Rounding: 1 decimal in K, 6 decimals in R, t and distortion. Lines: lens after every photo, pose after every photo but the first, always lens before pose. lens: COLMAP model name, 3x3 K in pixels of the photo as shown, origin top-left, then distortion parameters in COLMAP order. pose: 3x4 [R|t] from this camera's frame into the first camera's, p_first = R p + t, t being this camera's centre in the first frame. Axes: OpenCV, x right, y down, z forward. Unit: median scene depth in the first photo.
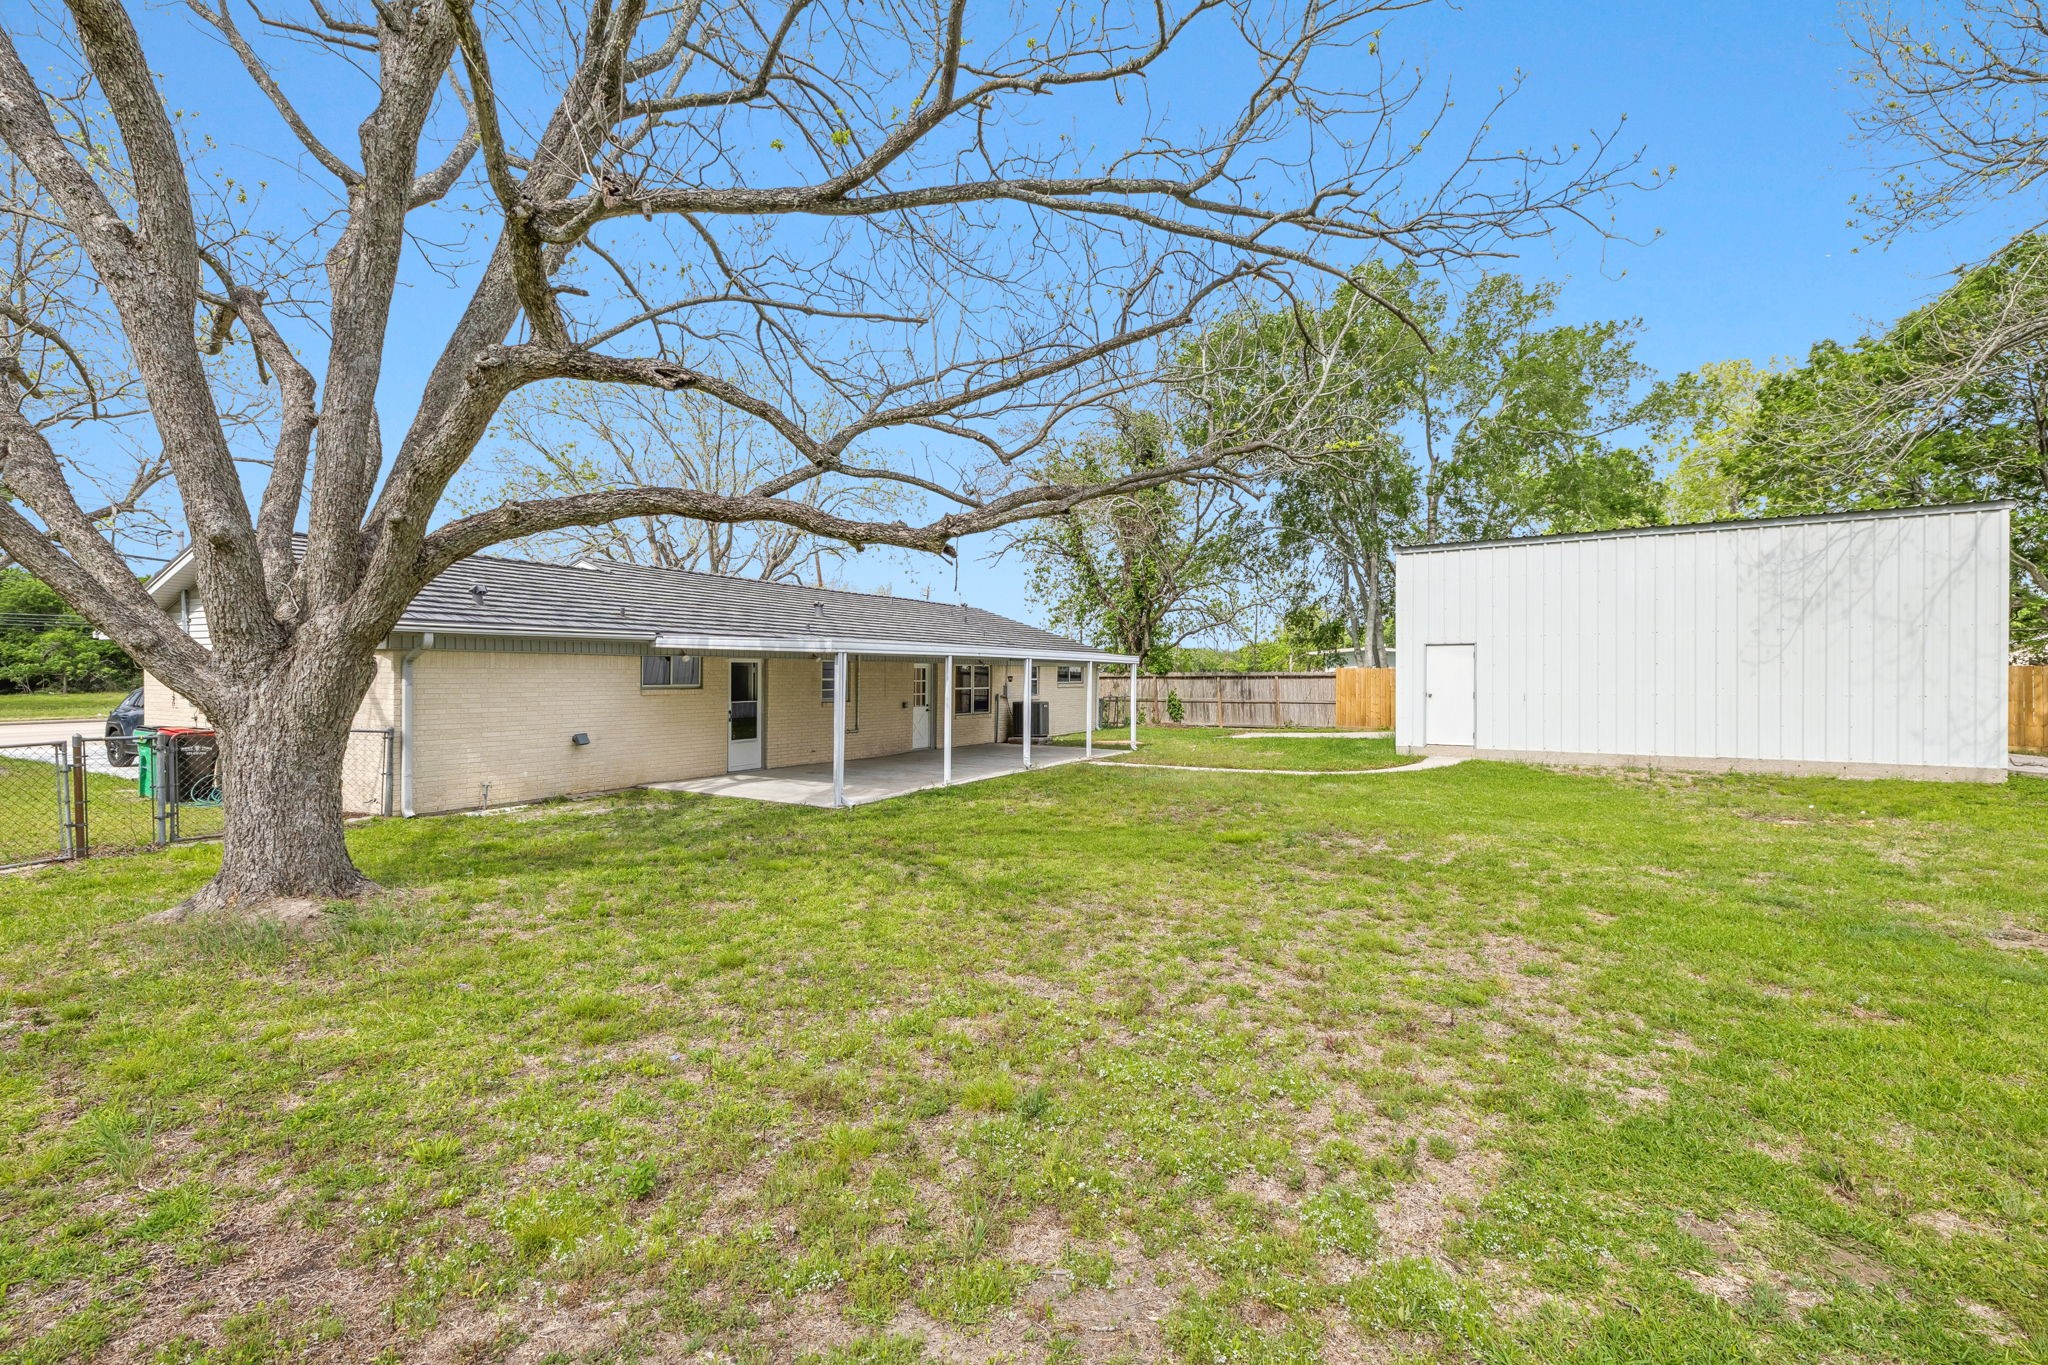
lens RADIAL K [[863.6, 0, 1031.8], [0, 863.6, 661.1], [0, 0, 1]] dist [0.000875, 0.000195]
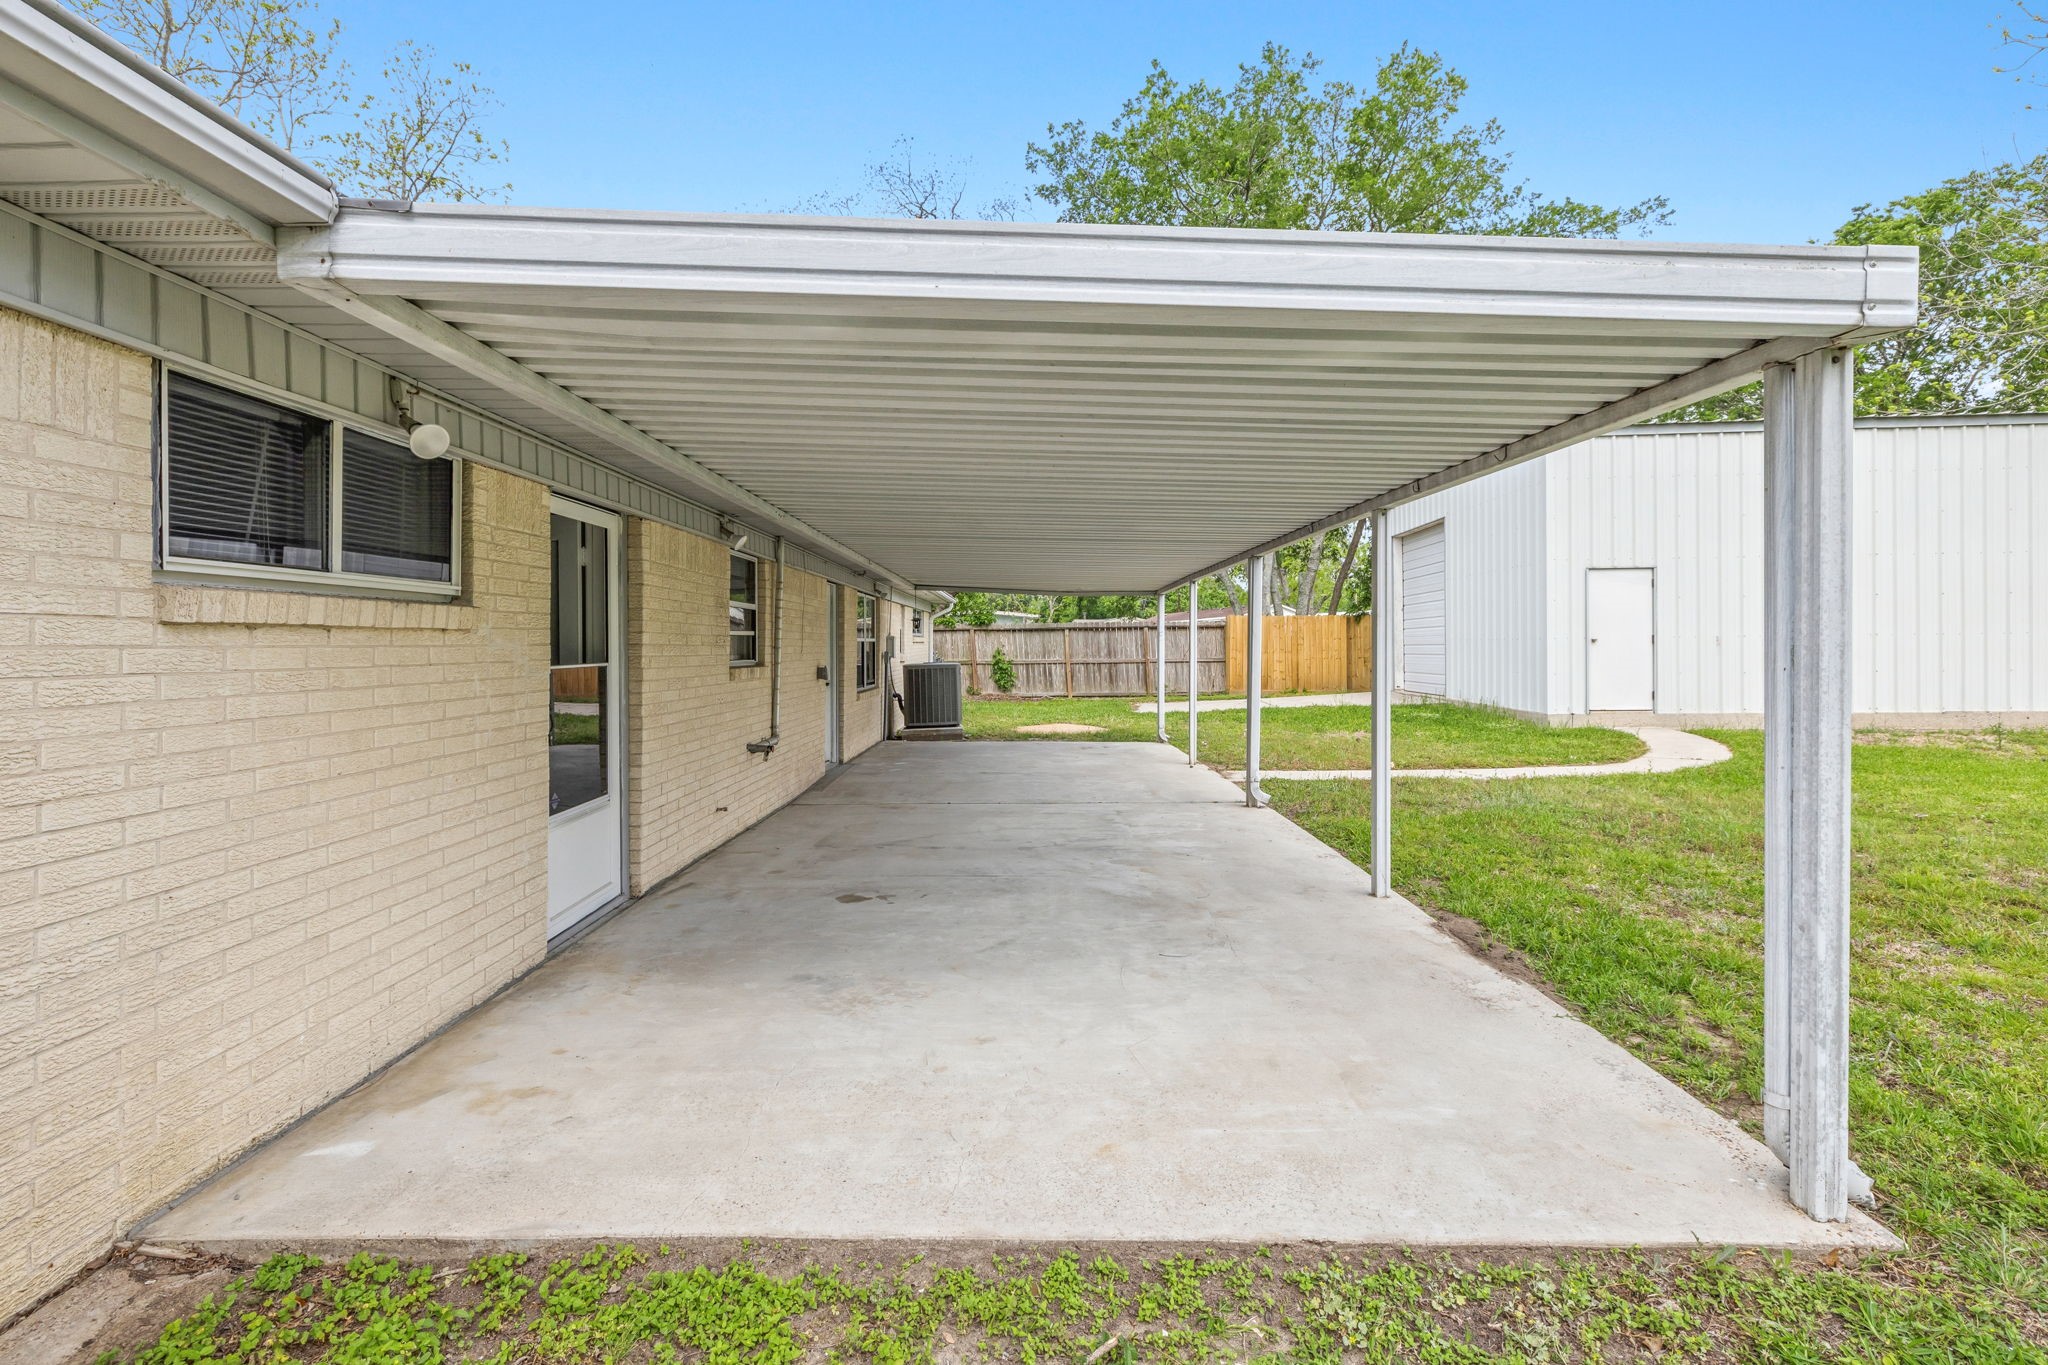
lens RADIAL K [[893.2, 0, 1029.8], [0, 893.2, 651.9], [0, 0, 1]] dist [-0.000069, 0.000378]
pose [[0.871795, -0.009886, 0.489770, -0.369120], [-0.002526, 0.999692, 0.024675, 0.038422], [-0.489864, -0.022749, 0.871502, 0.705280]]
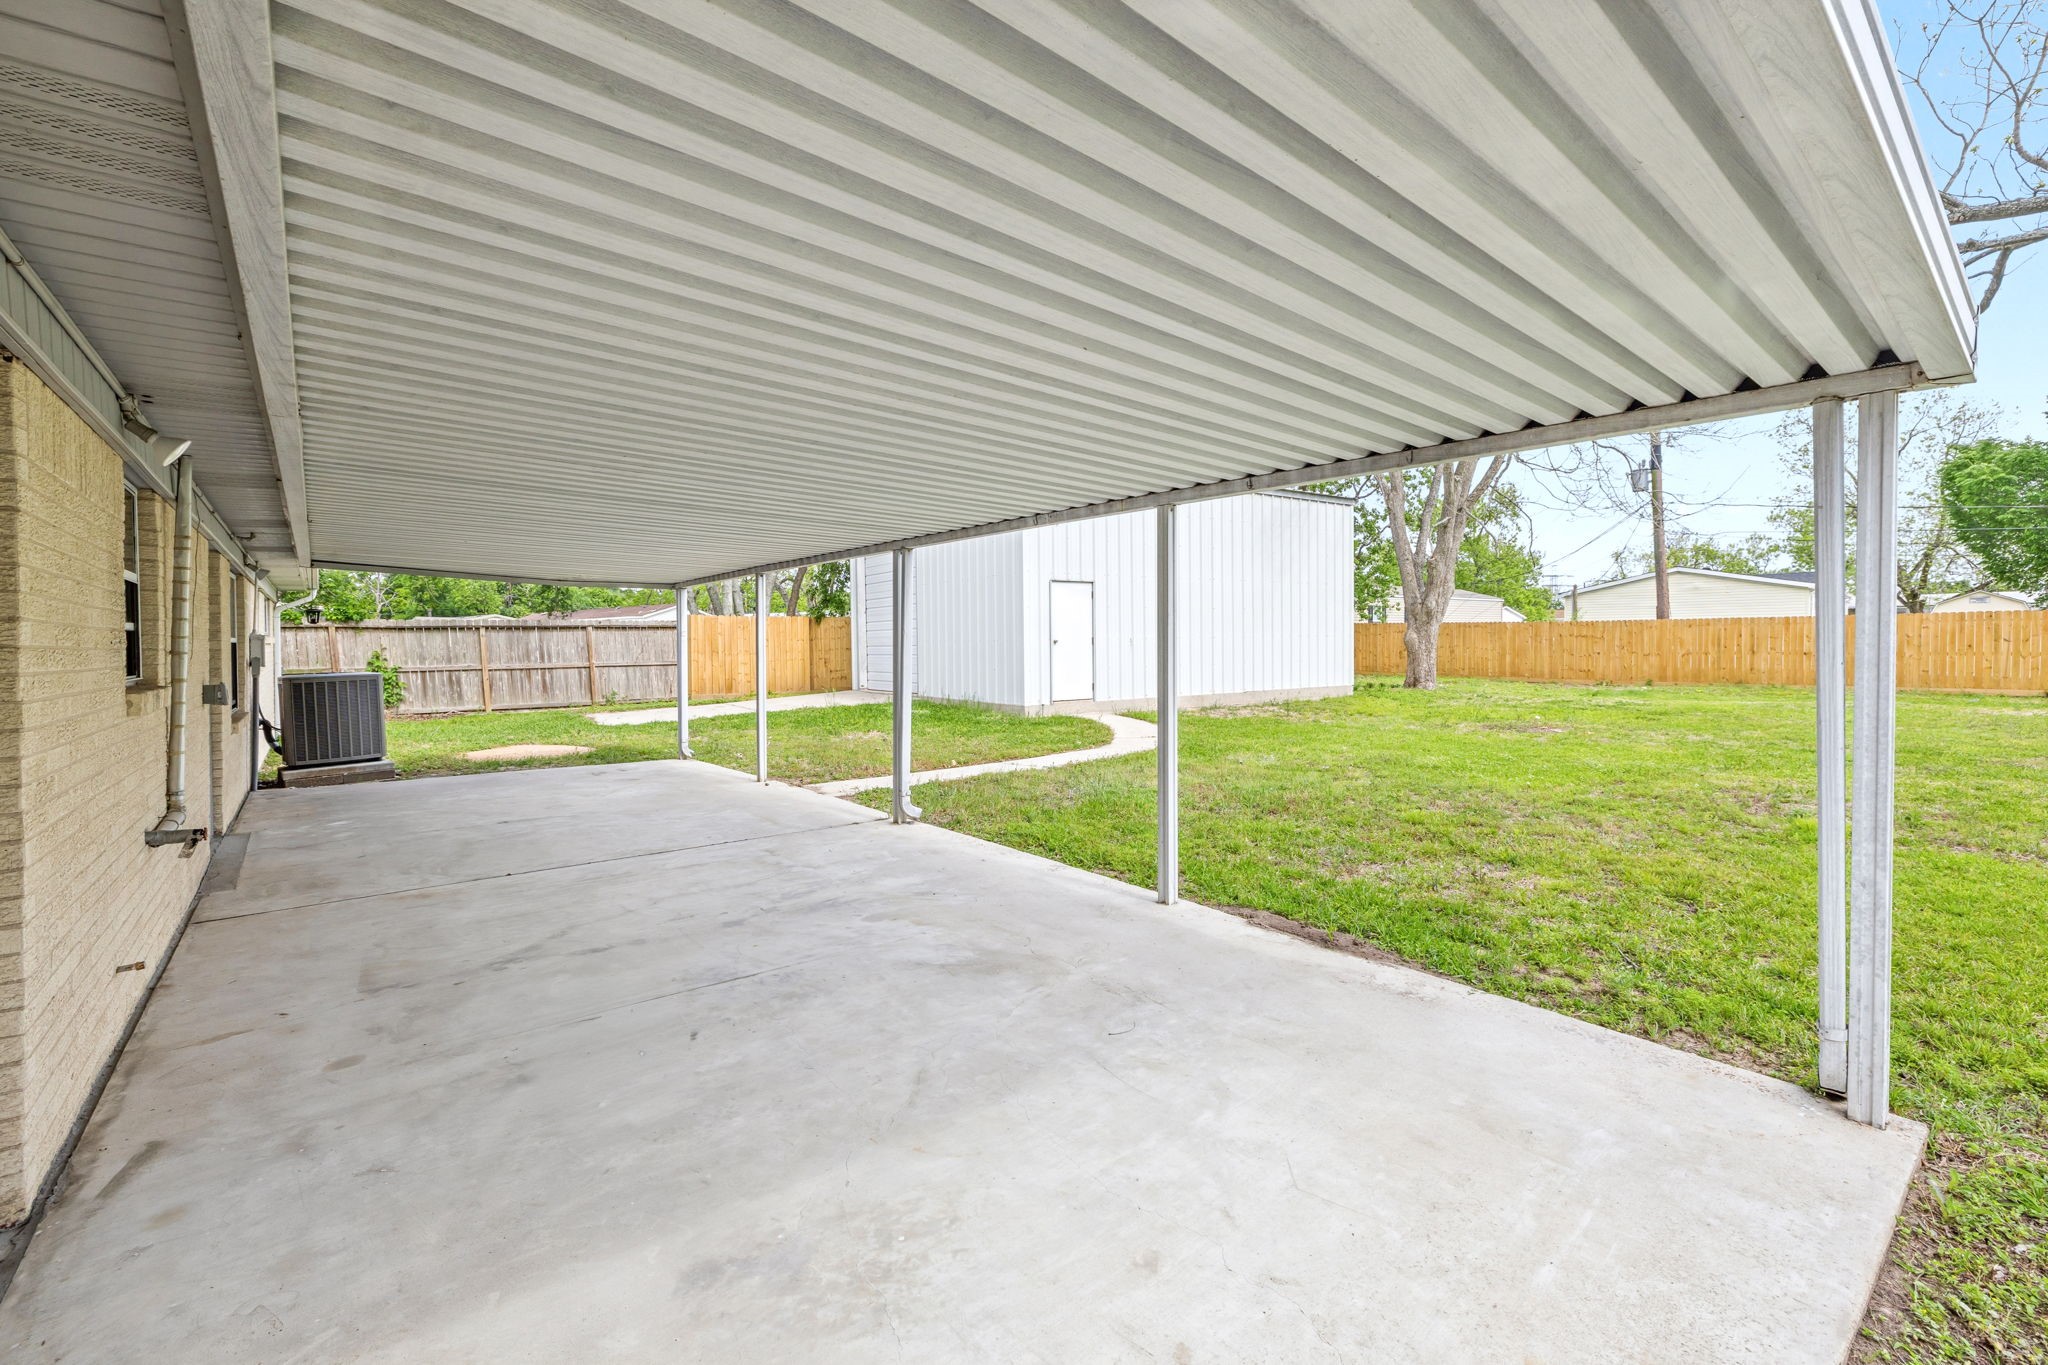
lens RADIAL K [[863.6, 0, 1031.8], [0, 863.6, 661.1], [0, 0, 1]] dist [0.000875, 0.000195]
pose [[0.370403, -0.022931, 0.928588, -0.399566], [-0.010706, 0.999523, 0.028953, 0.040365], [-0.928809, -0.020666, 0.369981, 0.849551]]
